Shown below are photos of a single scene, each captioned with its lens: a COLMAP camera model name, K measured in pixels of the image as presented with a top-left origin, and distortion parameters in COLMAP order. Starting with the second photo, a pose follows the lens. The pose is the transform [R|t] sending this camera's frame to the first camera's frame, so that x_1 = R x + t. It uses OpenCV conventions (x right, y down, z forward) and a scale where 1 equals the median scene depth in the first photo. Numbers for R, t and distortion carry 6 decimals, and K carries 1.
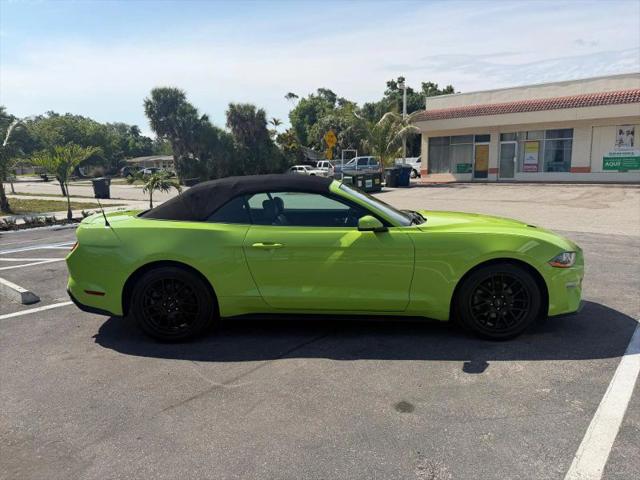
lens RADIAL K [[463.6, 0, 316.7], [0, 463.6, 242.3], [0, 0, 1]] dist [-0.000414, -0.005990]
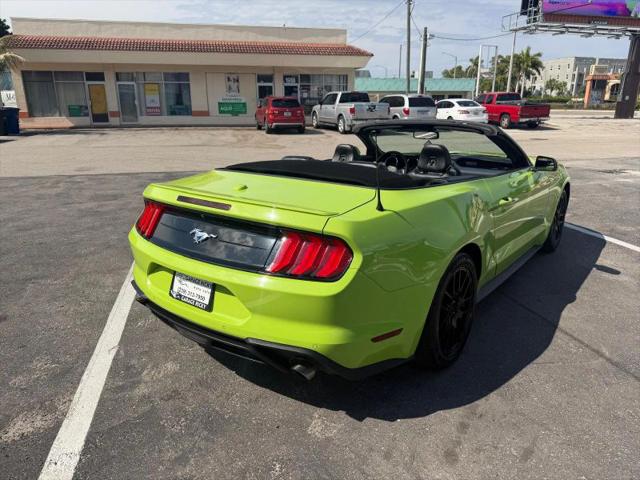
lens RADIAL K [[460.5, 0, 320.0], [0, 460.5, 240.0], [0, 0, 1]] dist [0.038128, -0.051421]
pose [[0.584848, -0.207363, 0.784189, -0.163111], [0.120299, 0.978254, 0.168960, -0.017225], [-0.802172, -0.004478, 0.597076, 0.132261]]
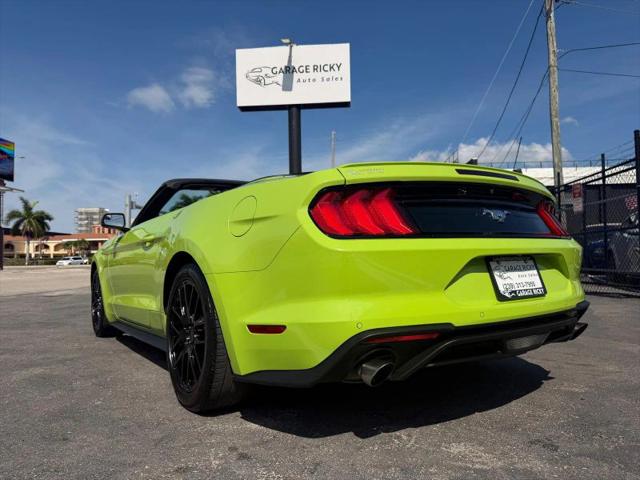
lens RADIAL K [[459.2, 0, 323.5], [0, 459.2, 240.7], [0, 0, 1]] dist [-0.001769, -0.007313]
pose [[-0.603913, 0.068100, 0.794136, -0.145431], [0.158506, 0.986704, 0.035926, -0.007685], [-0.781130, 0.147572, -0.606678, 0.289640]]
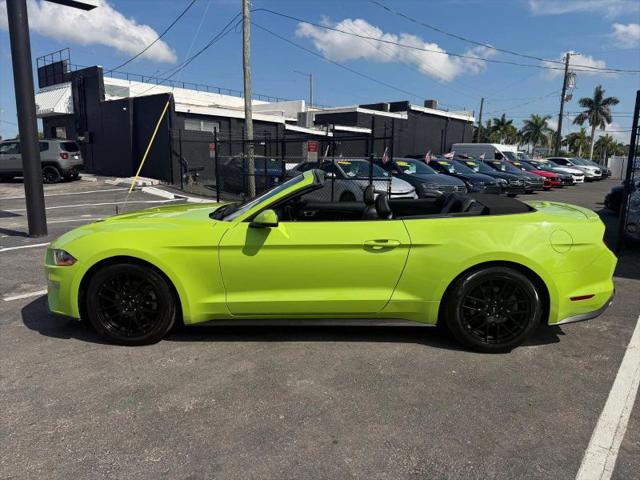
lens RADIAL K [[454.3, 0, 320.4], [0, 454.3, 238.3], [0, 0, 1]] dist [0.001871, -0.005344]
pose [[-0.999802, 0.011635, -0.016162, 0.008913], [0.005756, 0.945769, 0.324790, -0.061528], [0.019065, 0.324633, -0.945648, 0.390929]]
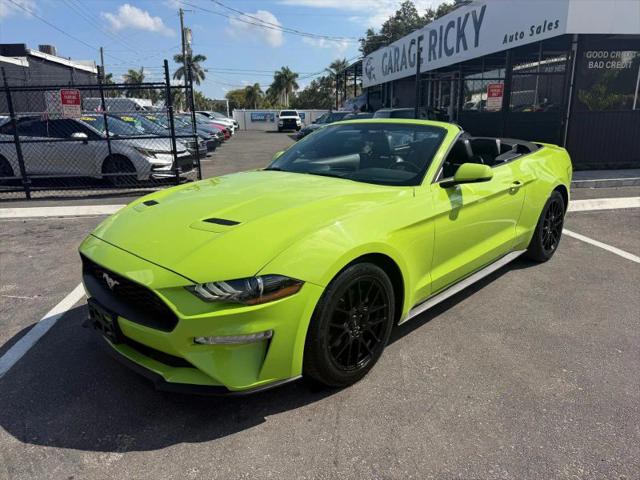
lens RADIAL K [[454.3, 0, 320.4], [0, 454.3, 238.3], [0, 0, 1]] dist [0.001871, -0.005344]
pose [[-0.667441, 0.226840, -0.709271, 0.149784], [-0.087461, 0.922002, 0.377178, -0.048104], [0.739508, 0.313778, -0.595543, 0.300168]]
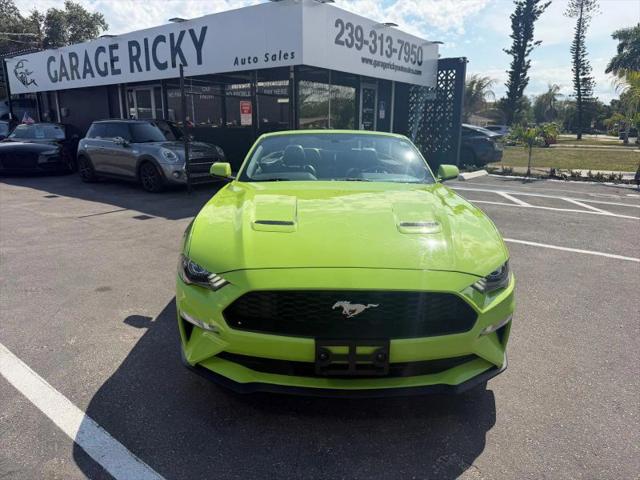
lens RADIAL K [[454.3, 0, 320.4], [0, 454.3, 238.3], [0, 0, 1]] dist [0.001871, -0.005344]
pose [[0.045516, 0.253706, -0.966210, 0.190935], [-0.168108, 0.955364, 0.242939, -0.029386], [0.984717, 0.151370, 0.086134, 0.192052]]
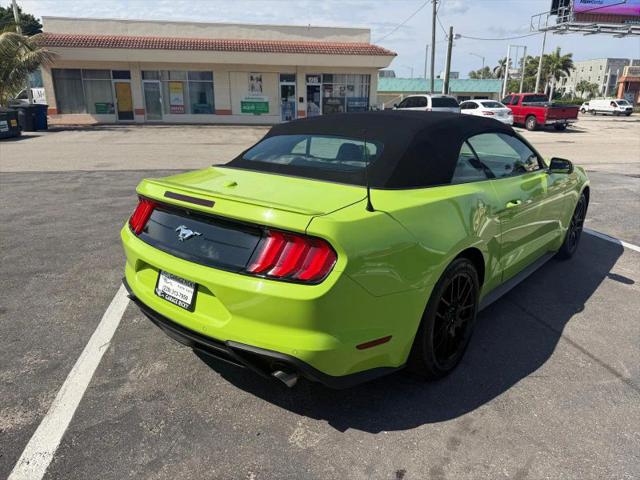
lens RADIAL K [[459.6, 0, 319.6], [0, 459.6, 240.6], [0, 0, 1]] dist [0.028913, -0.034374]
pose [[0.626658, -0.194489, 0.754635, -0.155157], [0.105322, 0.980609, 0.165268, -0.015826], [-0.772145, -0.024087, 0.634990, 0.129592]]
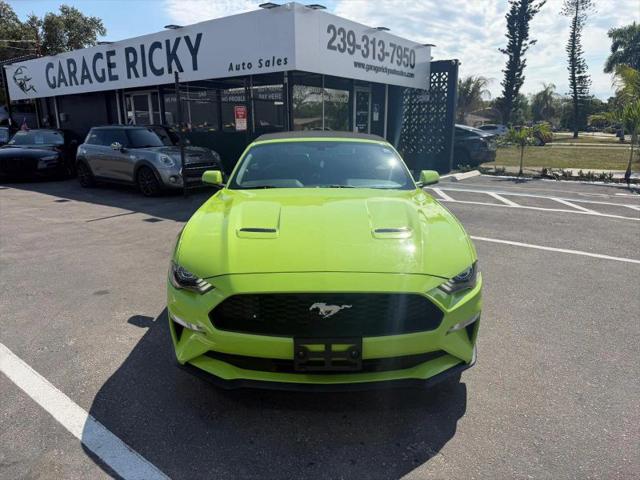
lens RADIAL K [[452.7, 0, 319.8], [0, 452.7, 238.9], [0, 0, 1]] dist [0.000378, -0.002064]
pose [[0.047696, 0.254052, -0.966014, 0.197811], [-0.157105, 0.956985, 0.243921, -0.033265], [0.986430, 0.140131, 0.085557, 0.195950]]
